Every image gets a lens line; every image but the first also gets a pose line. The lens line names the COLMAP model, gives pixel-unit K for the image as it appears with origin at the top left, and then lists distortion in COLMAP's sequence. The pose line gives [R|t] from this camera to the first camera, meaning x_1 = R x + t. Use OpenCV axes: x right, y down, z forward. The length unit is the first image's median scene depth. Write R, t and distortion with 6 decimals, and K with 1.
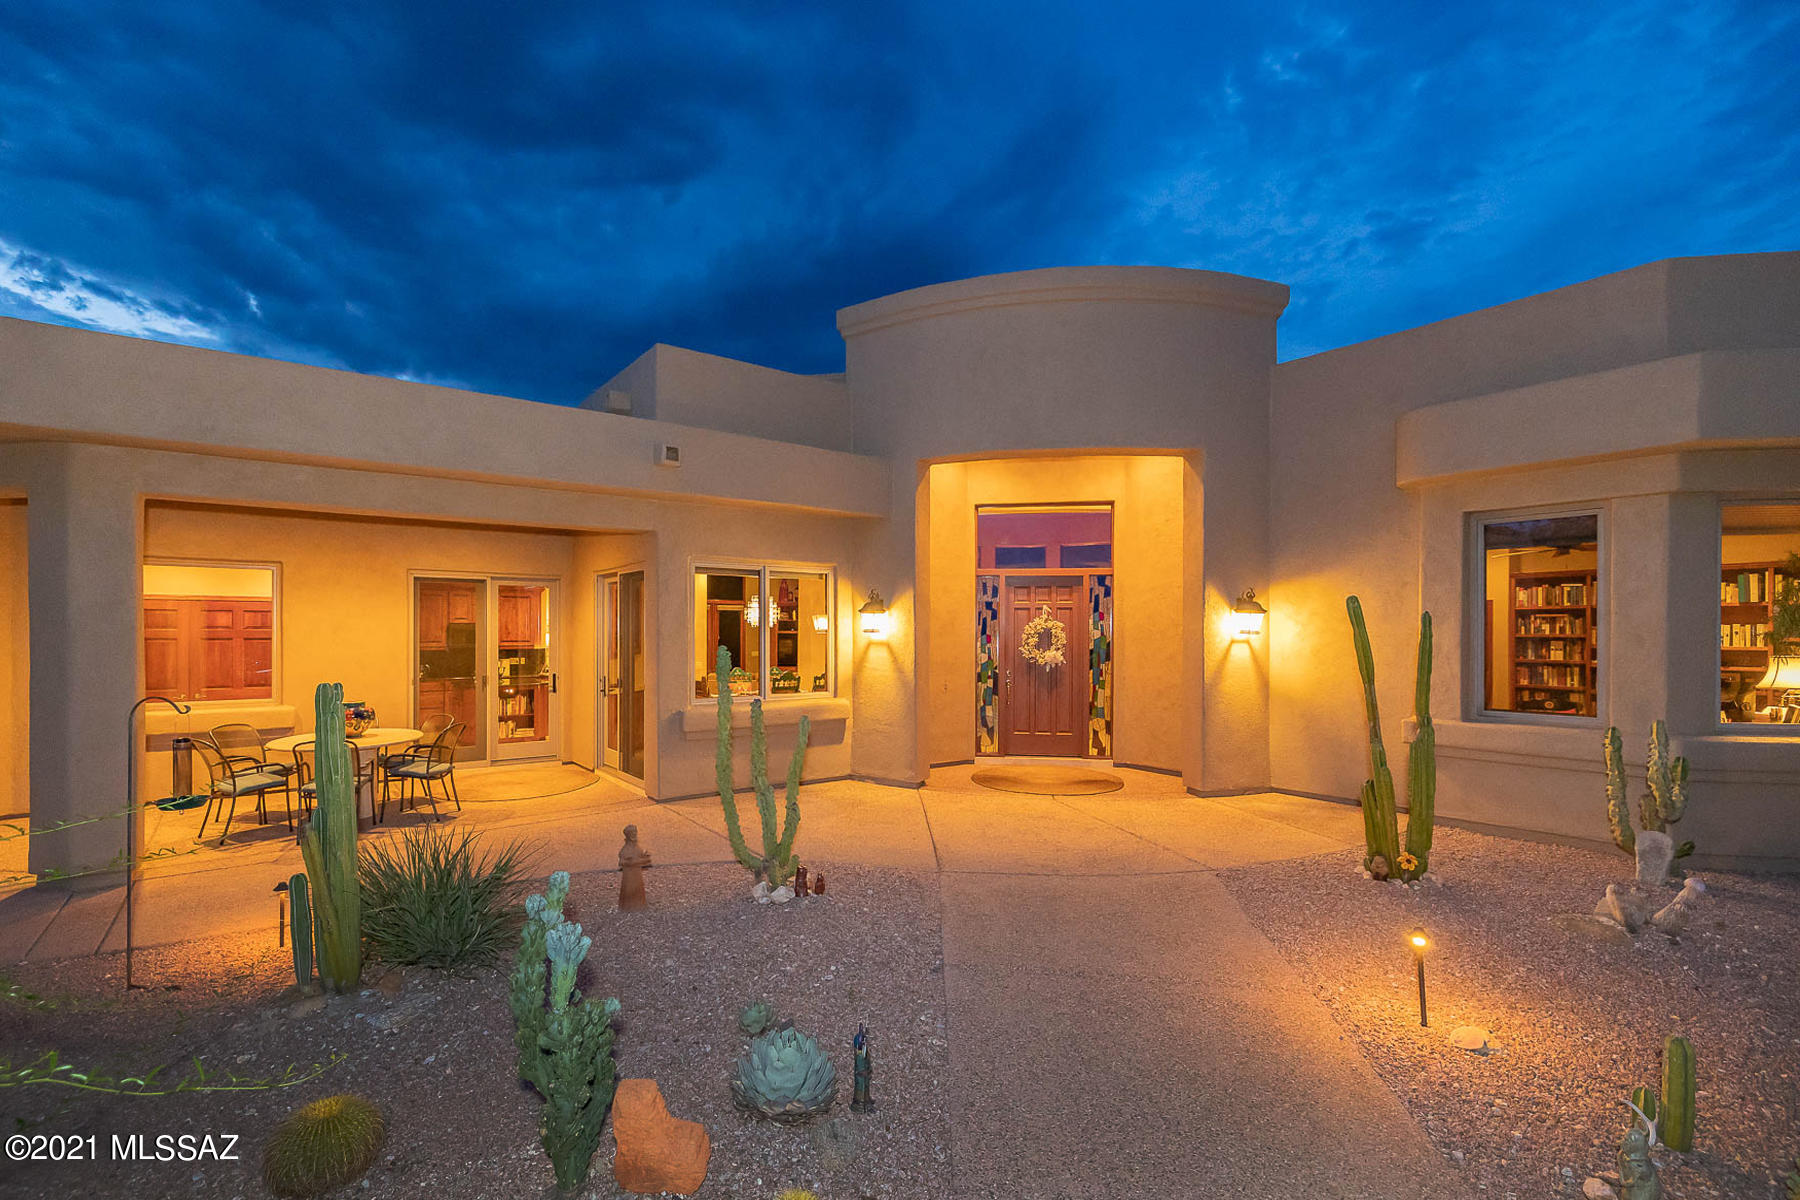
lens RADIAL K [[800.3, 0, 895.9], [0, 800.3, 628.5], [0, 0, 1]] dist [0.010170, -0.000109]
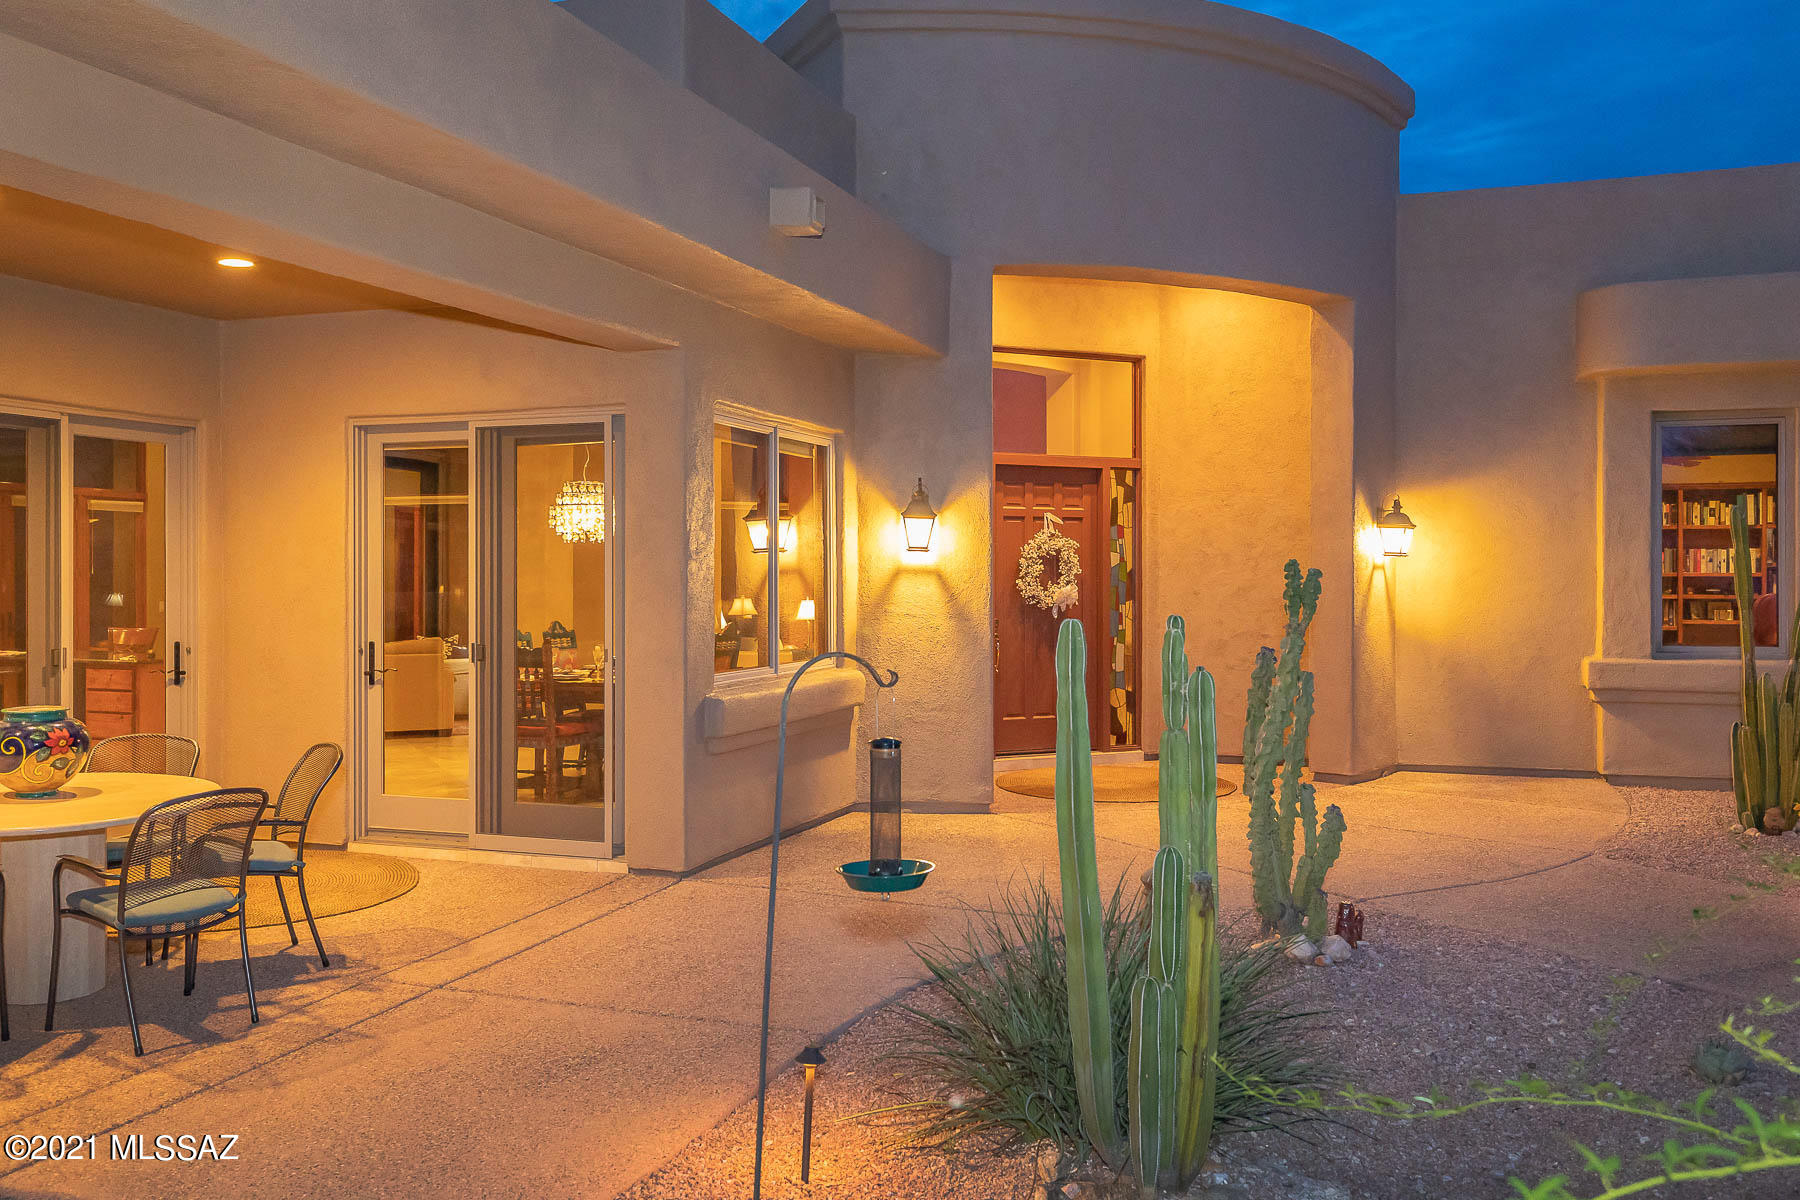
lens RADIAL K [[1458.7, 0, 900.0], [0, 1458.7, 600.0], [0, 0, 1]] dist [0.019828, 0.003977]
pose [[0.827930, -0.010820, 0.560728, -0.615401], [-0.001888, 0.999754, 0.022080, 0.015870], [-0.560829, -0.019339, 0.827706, 0.129220]]
